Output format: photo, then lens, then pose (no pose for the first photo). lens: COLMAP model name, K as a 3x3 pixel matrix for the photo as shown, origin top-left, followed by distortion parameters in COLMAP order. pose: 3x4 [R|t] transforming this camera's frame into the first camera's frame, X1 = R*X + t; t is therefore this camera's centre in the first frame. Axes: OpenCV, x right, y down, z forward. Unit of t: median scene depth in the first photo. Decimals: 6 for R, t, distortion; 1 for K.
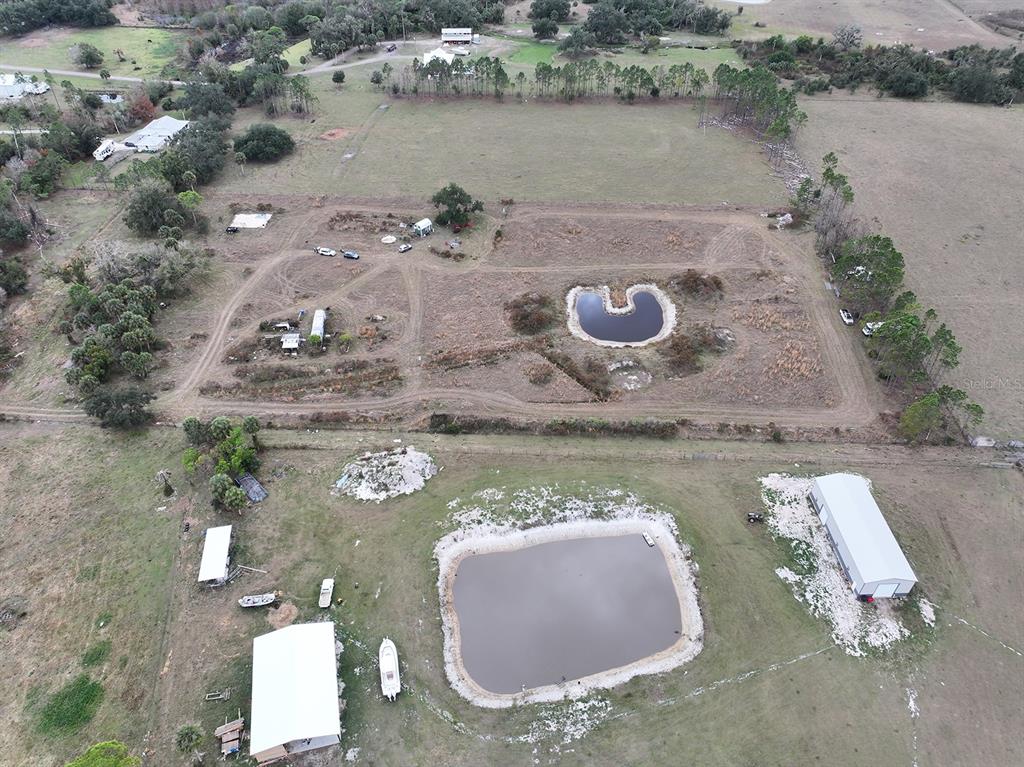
lens RADIAL K [[720.2, 0, 515.0], [0, 720.2, 380.5], [0, 0, 1]] dist [0.000464, 0.010220]
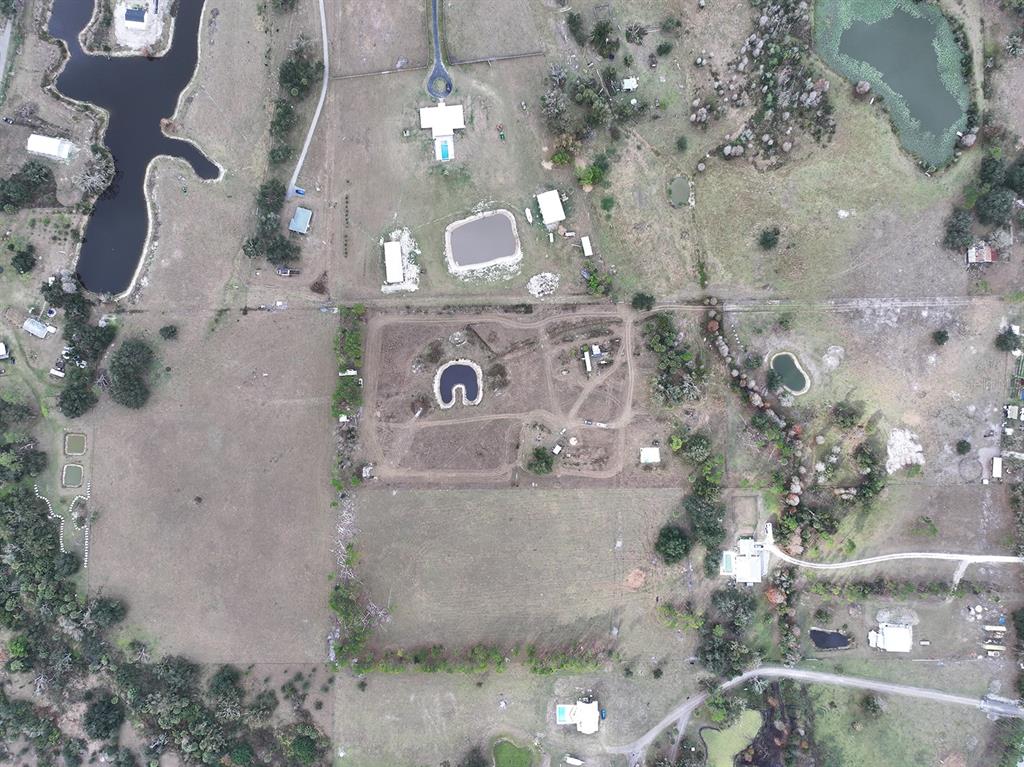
lens RADIAL K [[717.1, 0, 516.9], [0, 717.1, 385.9], [0, 0, 1]] dist [0.005207, 0.008028]
pose [[-0.998372, 0.056770, -0.005590, -0.025391], [-0.038305, -0.594568, 0.803132, -2.147899], [0.042271, 0.802039, 0.595775, -0.369413]]
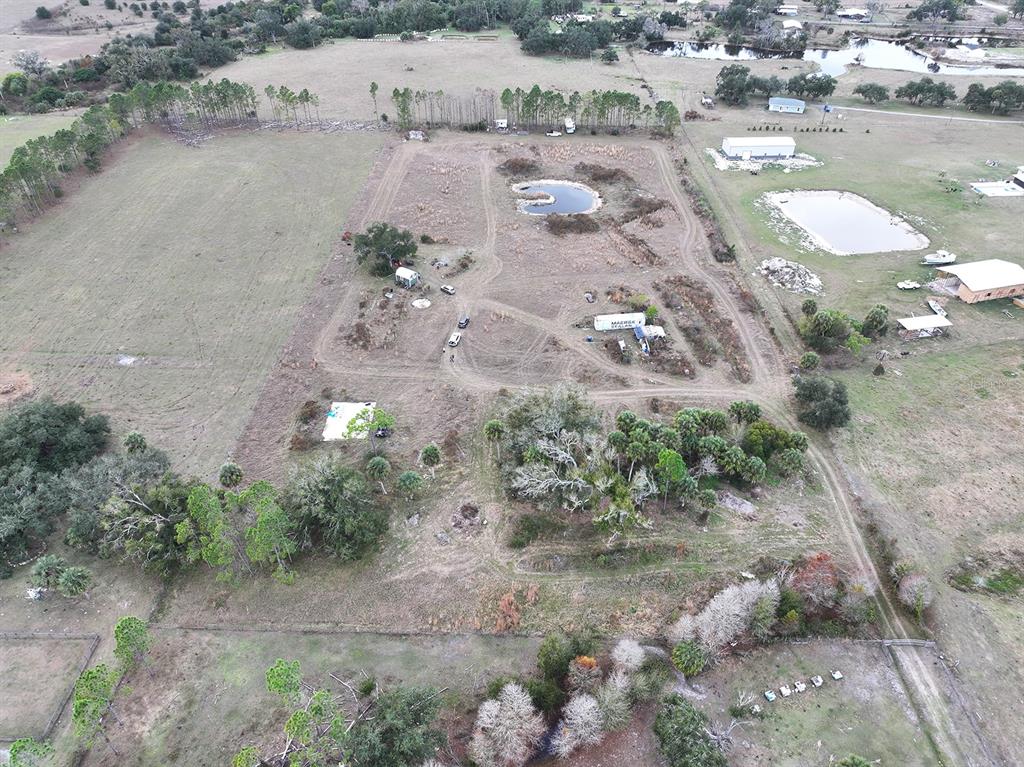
lens RADIAL K [[717.1, 0, 516.9], [0, 717.1, 385.9], [0, 0, 1]] dist [0.005207, 0.008028]
pose [[-0.033727, -0.604422, 0.795950, -1.123579], [0.642522, 0.596900, 0.480495, -0.589880], [-0.765525, 0.527621, 0.368223, 0.868562]]
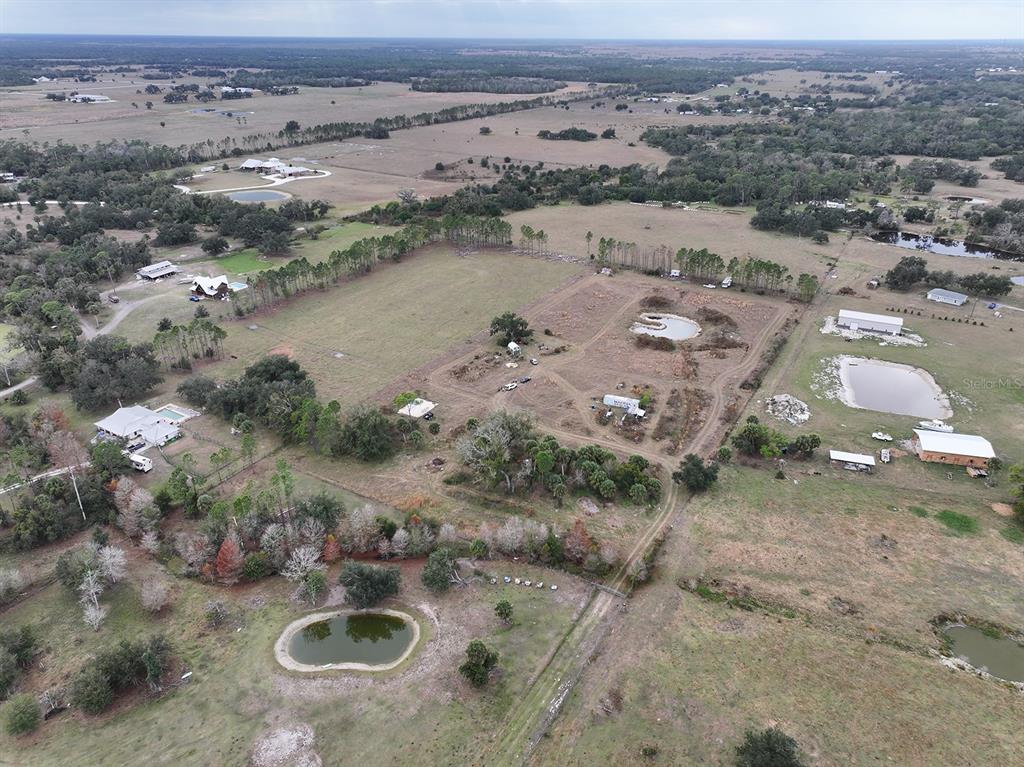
lens RADIAL K [[717.1, 0, 516.9], [0, 717.1, 385.9], [0, 0, 1]] dist [0.005207, 0.008028]
pose [[0.463686, -0.388480, 0.796290, -1.475642], [0.571844, 0.817708, 0.065940, -0.312667], [-0.676749, 0.424778, 0.601310, 0.368555]]
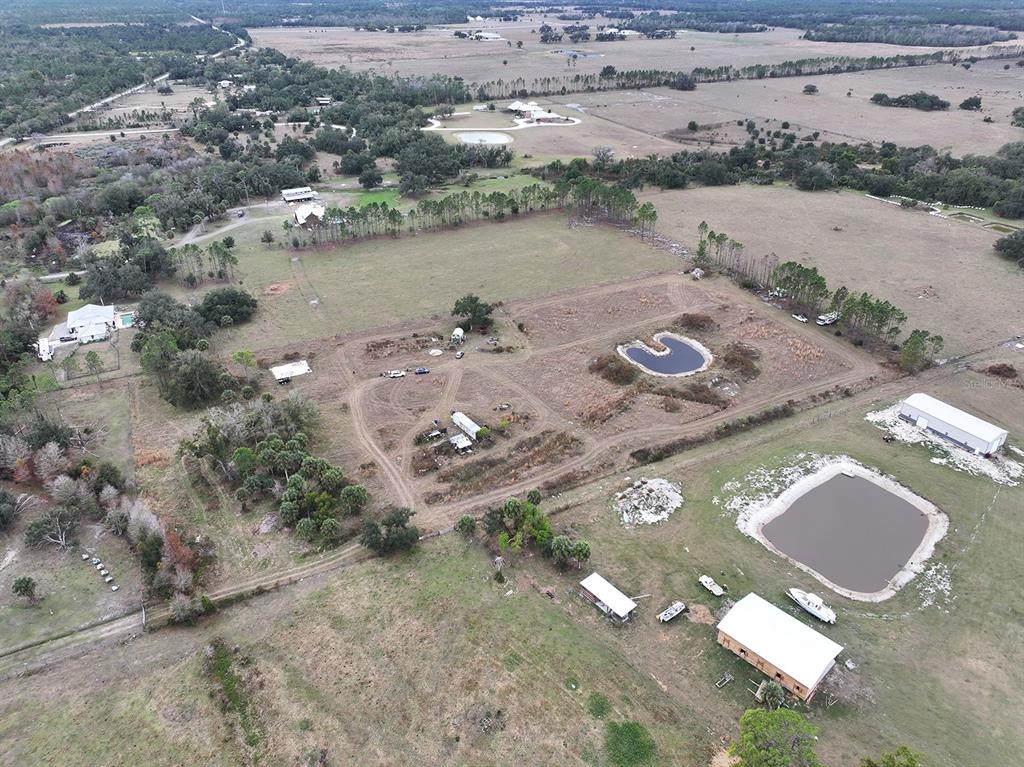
lens RADIAL K [[720.2, 0, 515.0], [0, 720.2, 380.5], [0, 0, 1]] dist [0.000464, 0.010220]
pose [[0.869210, -0.243767, 0.430177, -0.708165], [0.321551, 0.939601, -0.117281, 0.011854], [-0.375606, 0.240265, 0.895094, -0.007337]]
